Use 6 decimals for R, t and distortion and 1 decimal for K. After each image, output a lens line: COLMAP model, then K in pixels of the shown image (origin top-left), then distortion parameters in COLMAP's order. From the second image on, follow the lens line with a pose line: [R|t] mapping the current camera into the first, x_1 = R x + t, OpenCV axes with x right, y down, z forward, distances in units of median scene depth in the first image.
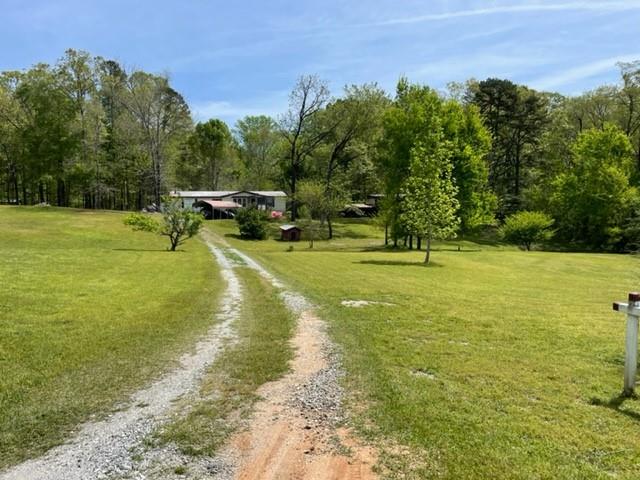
lens RADIAL K [[491.4, 0, 320.0], [0, 491.4, 240.0], [0, 0, 1]] dist [0.090675, -0.114314]
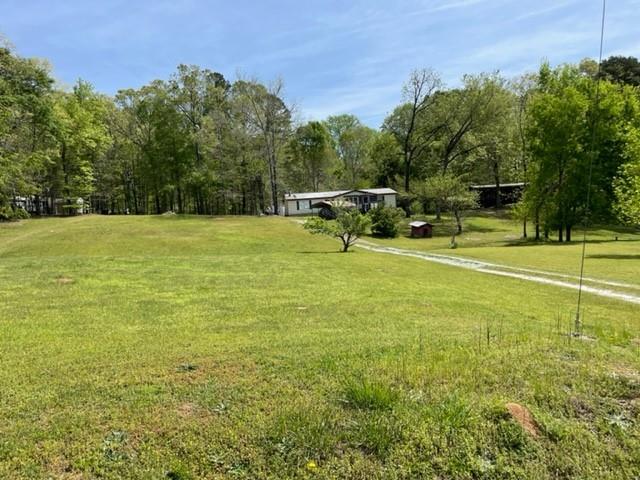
lens RADIAL K [[491.4, 0, 320.0], [0, 491.4, 240.0], [0, 0, 1]] dist [0.090675, -0.114314]
pose [[0.991122, -0.040118, -0.126757, -0.101142], [0.040953, 0.999153, 0.003987, -0.004167], [0.126490, -0.009143, 0.991926, -0.010366]]
